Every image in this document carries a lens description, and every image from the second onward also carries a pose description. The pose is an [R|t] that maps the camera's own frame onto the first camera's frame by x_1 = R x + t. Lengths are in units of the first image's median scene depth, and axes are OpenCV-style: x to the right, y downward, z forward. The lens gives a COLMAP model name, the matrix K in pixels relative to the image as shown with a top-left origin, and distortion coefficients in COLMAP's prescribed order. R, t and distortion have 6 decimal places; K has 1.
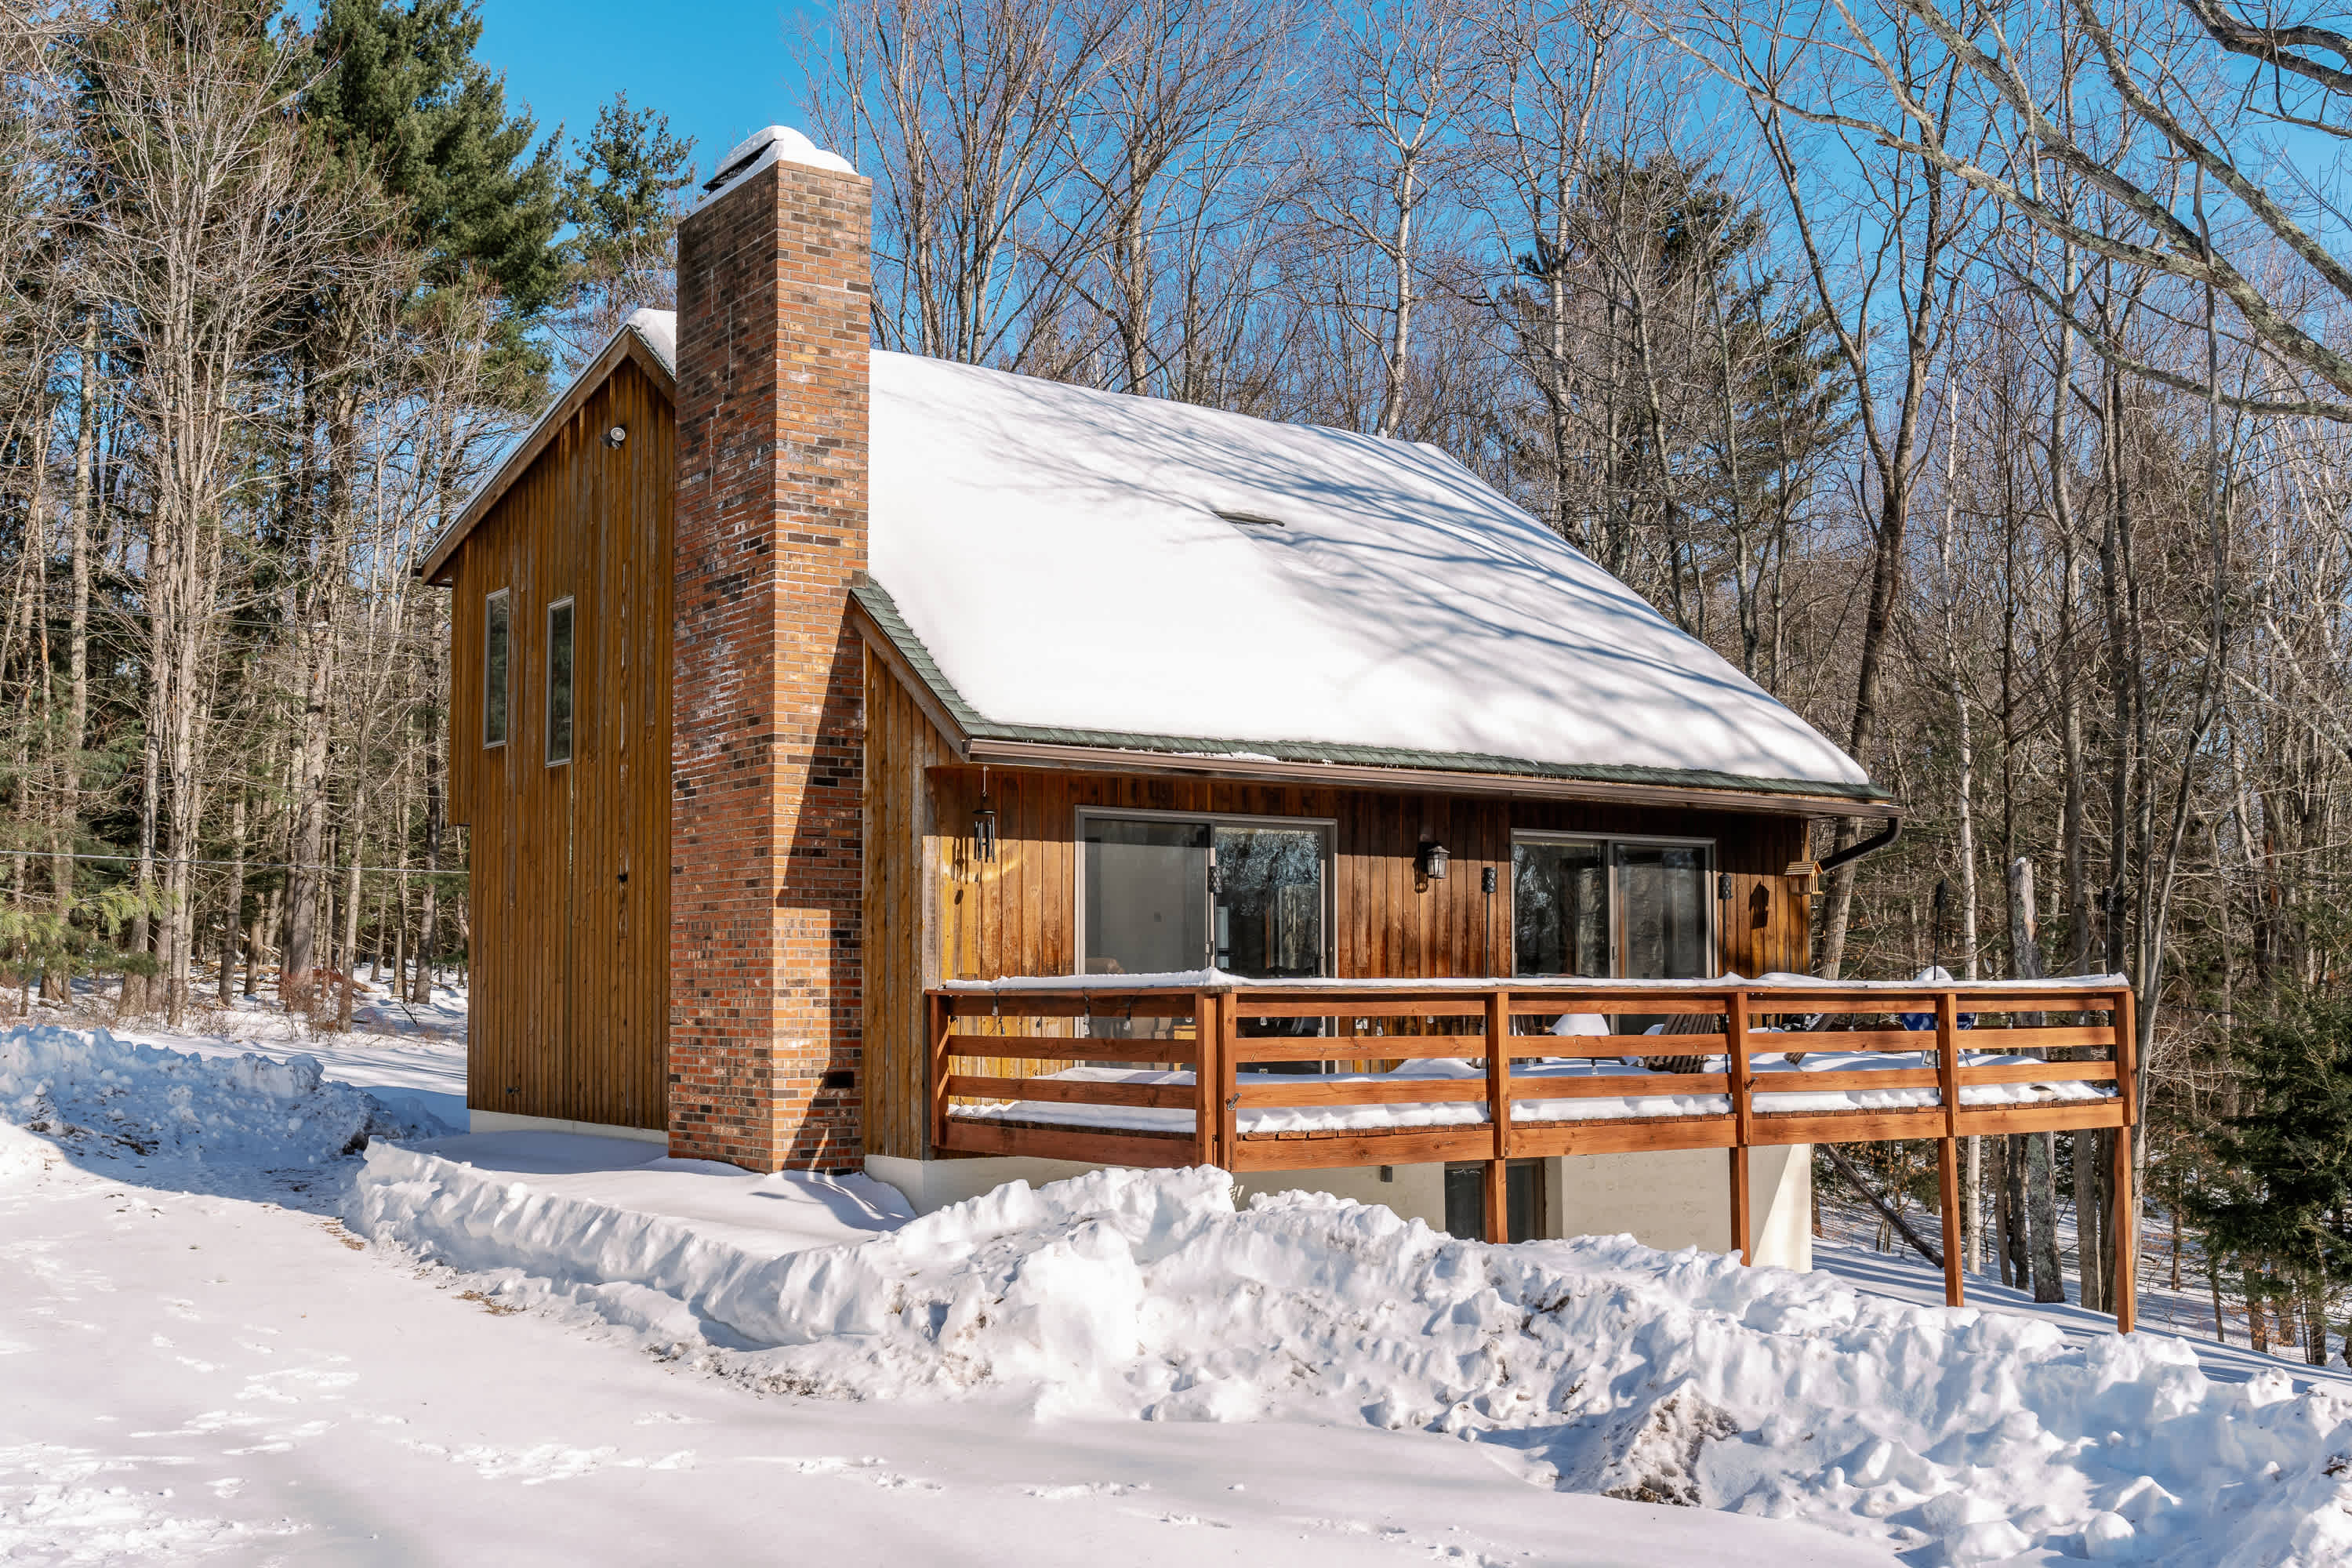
lens RADIAL K [[3132.0, 0, 1176.0], [0, 3132.0, 784.0], [0, 0, 1]] dist [-0.004844, 0.063115]
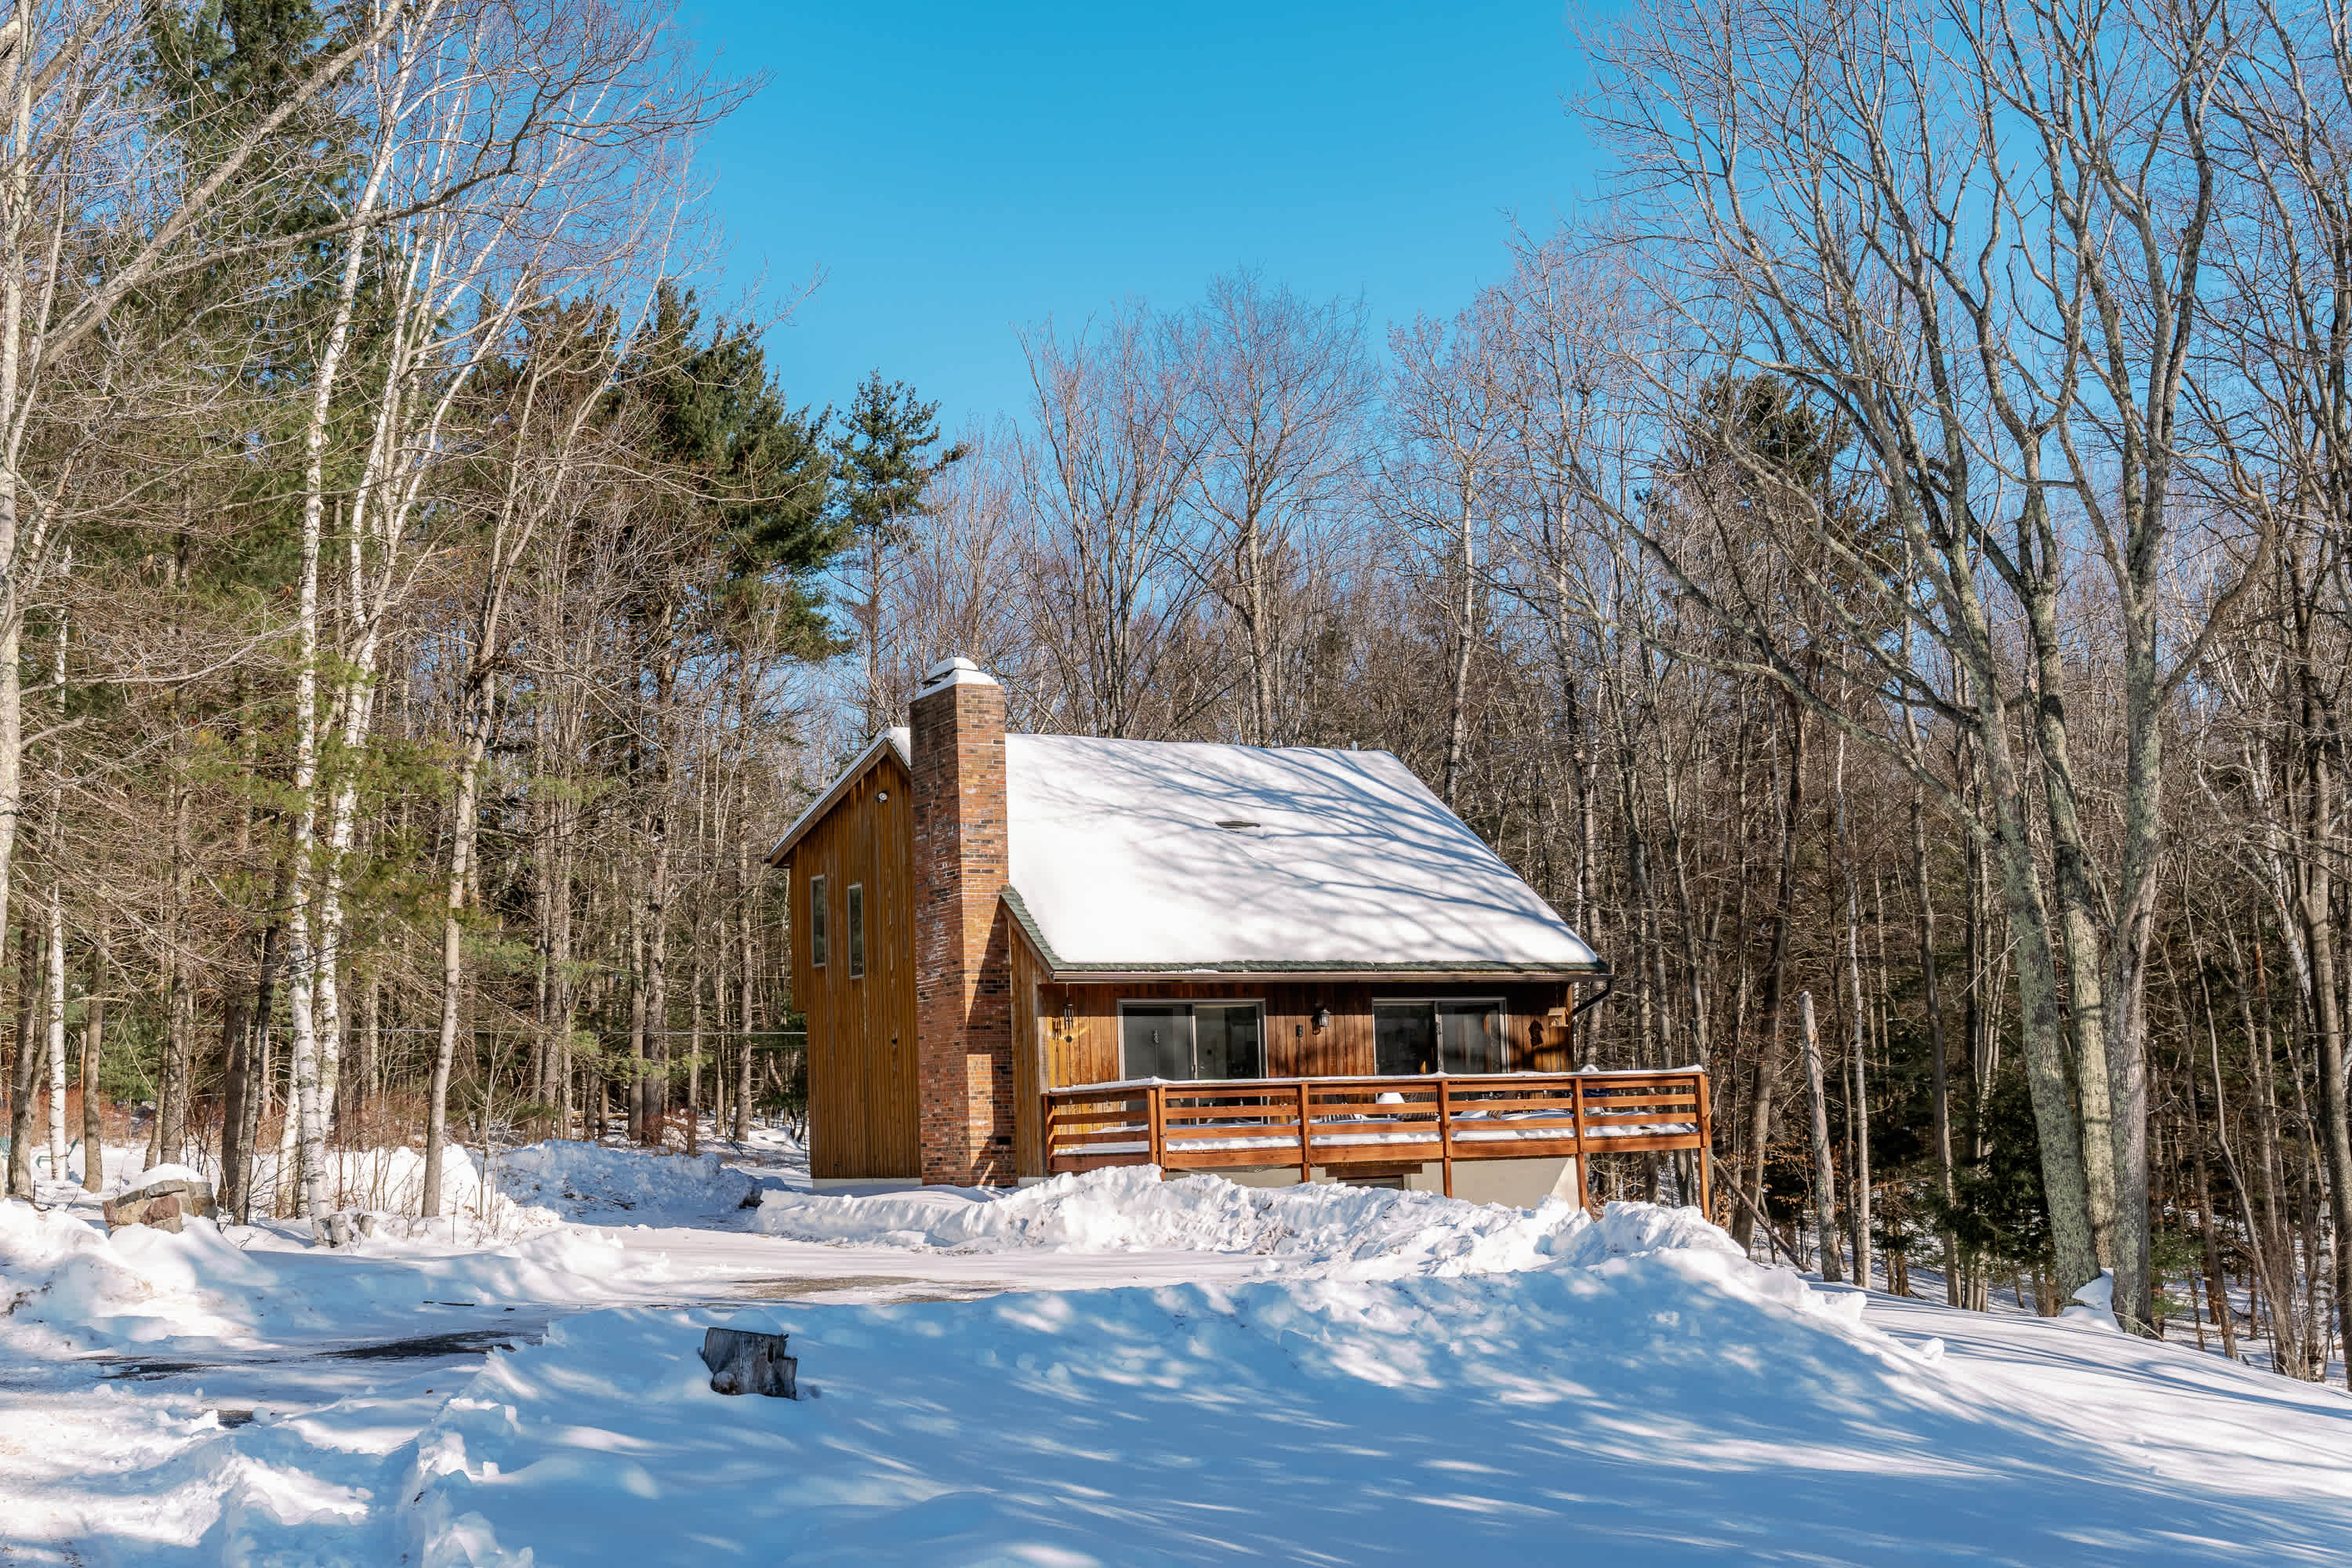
lens RADIAL K [[3768.6, 0, 1176.0], [0, 3768.6, 784.0], [0, 0, 1]] dist [0.200028, -0.003577]
pose [[0.993774, -0.043269, -0.102673, 0.257047], [0.040651, 0.998796, -0.027449, -0.061844], [0.103737, 0.023104, 0.994336, -1.379802]]
